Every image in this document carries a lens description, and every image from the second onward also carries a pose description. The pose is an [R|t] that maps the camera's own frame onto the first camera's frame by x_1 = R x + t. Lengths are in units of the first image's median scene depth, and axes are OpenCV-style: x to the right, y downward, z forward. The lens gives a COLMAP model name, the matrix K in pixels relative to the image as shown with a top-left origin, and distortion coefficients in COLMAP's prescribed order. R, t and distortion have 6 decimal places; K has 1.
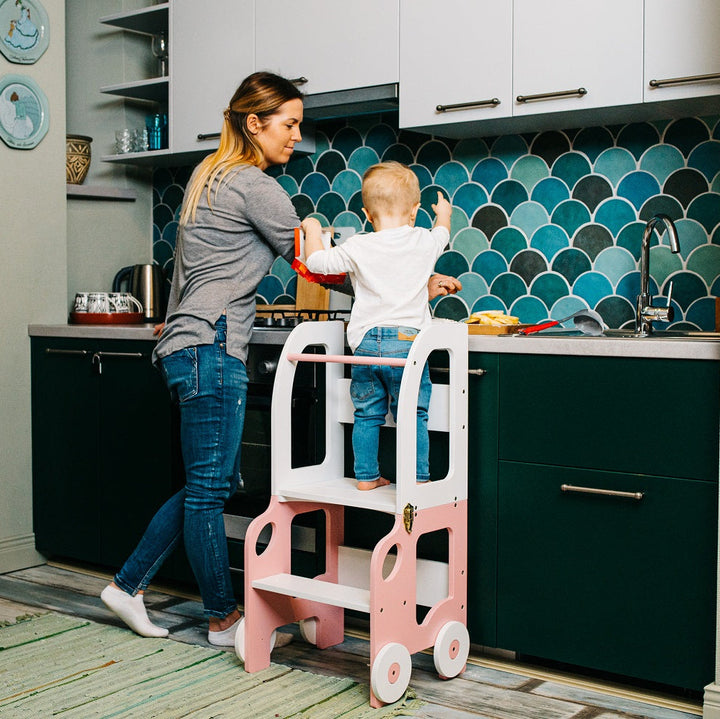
lens RADIAL K [[1213.9, 0, 317.3], [0, 1213.9, 350.0], [0, 0, 1]] dist [-0.077043, 0.093955]
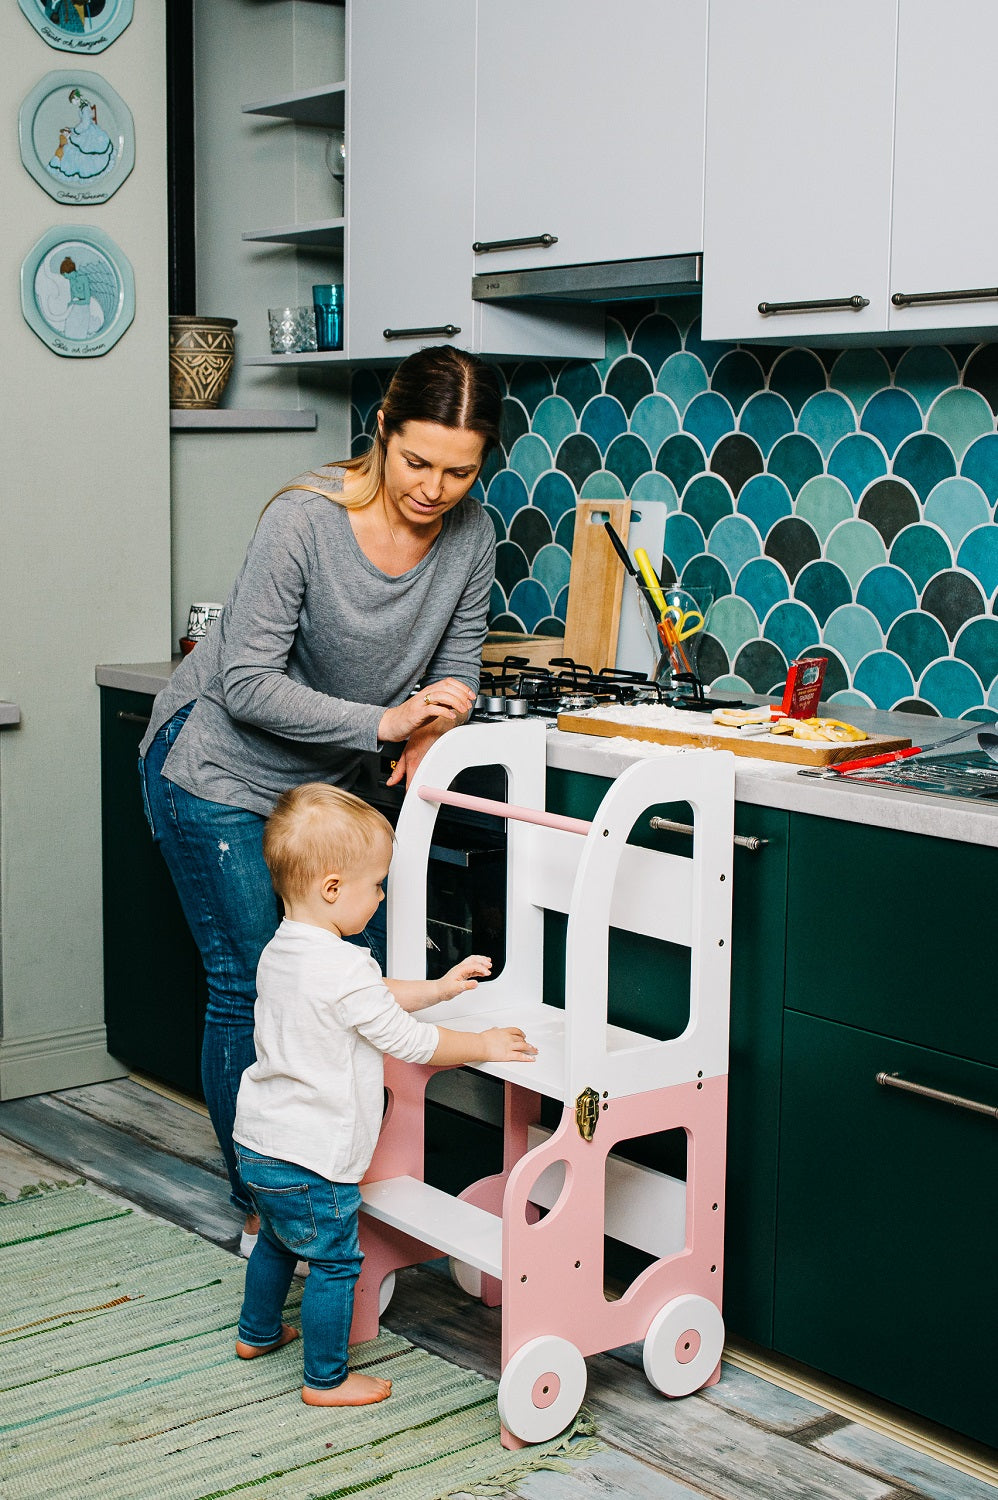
lens RADIAL K [[2216.7, 0, 410.4], [0, 2216.7, 730.9], [0, 0, 1]] dist [-0.057935, 0.020251]
pose [[0.971153, 0.035014, -0.235873, 0.178540], [-0.016390, 0.996623, 0.080463, -0.088766], [0.237894, -0.074276, 0.968447, 0.019858]]
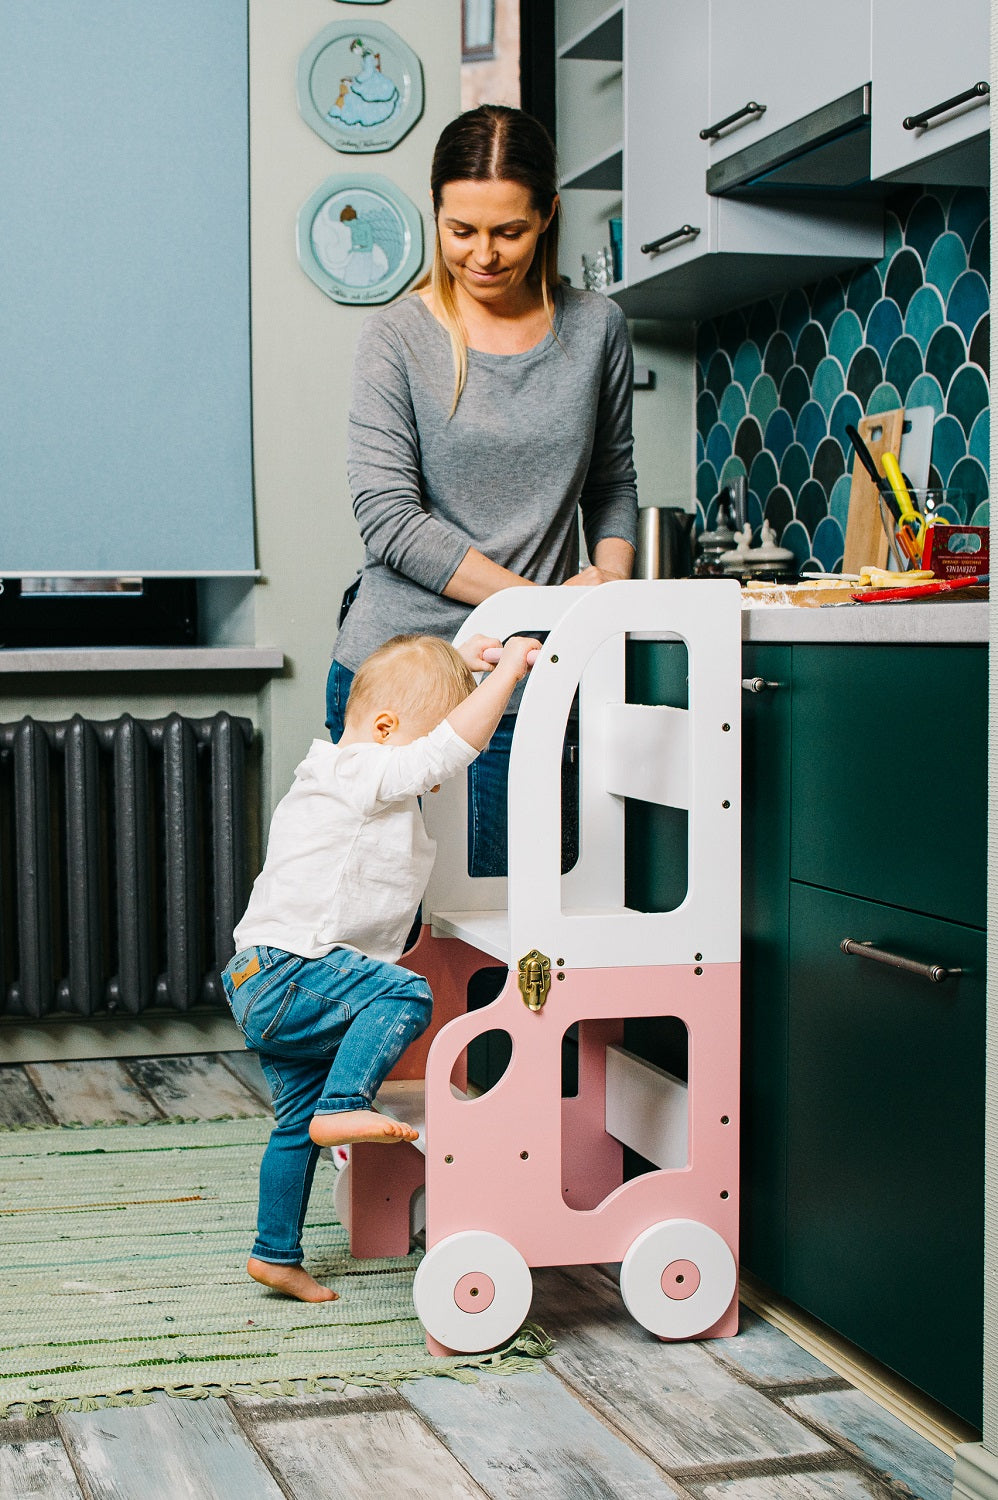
lens RADIAL K [[2212.4, 0, 237.7], [0, 2212.4, 746.6], [0, 0, 1]] dist [-0.072686, 0.029477]
pose [[0.769450, 0.029260, -0.638036, 0.425346], [-0.022918, 0.999572, 0.018201, 0.025257], [0.638296, 0.000618, 0.769791, 0.195271]]
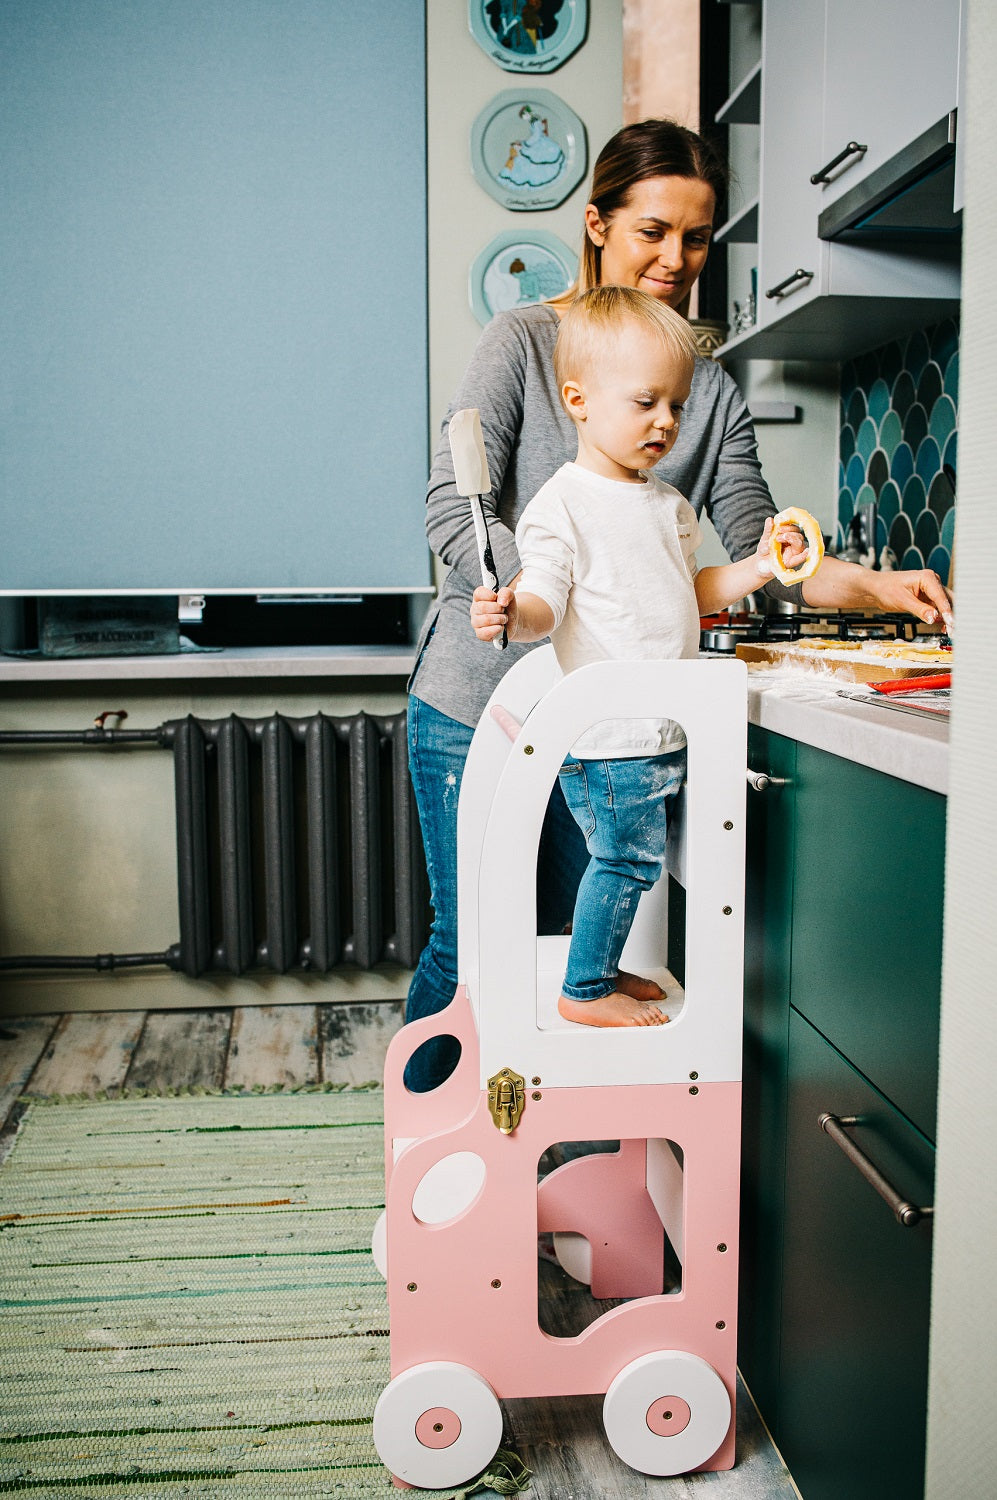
lens RADIAL K [[1495.3, 0, 498.5], [0, 1495.3, 750.0], [0, 0, 1]] dist [-0.045521, 0.007168]
pose [[0.714738, 0.080997, -0.694687, 0.344297], [-0.030472, 0.995935, 0.084770, -0.026628], [0.698728, -0.039420, 0.714300, 0.483946]]
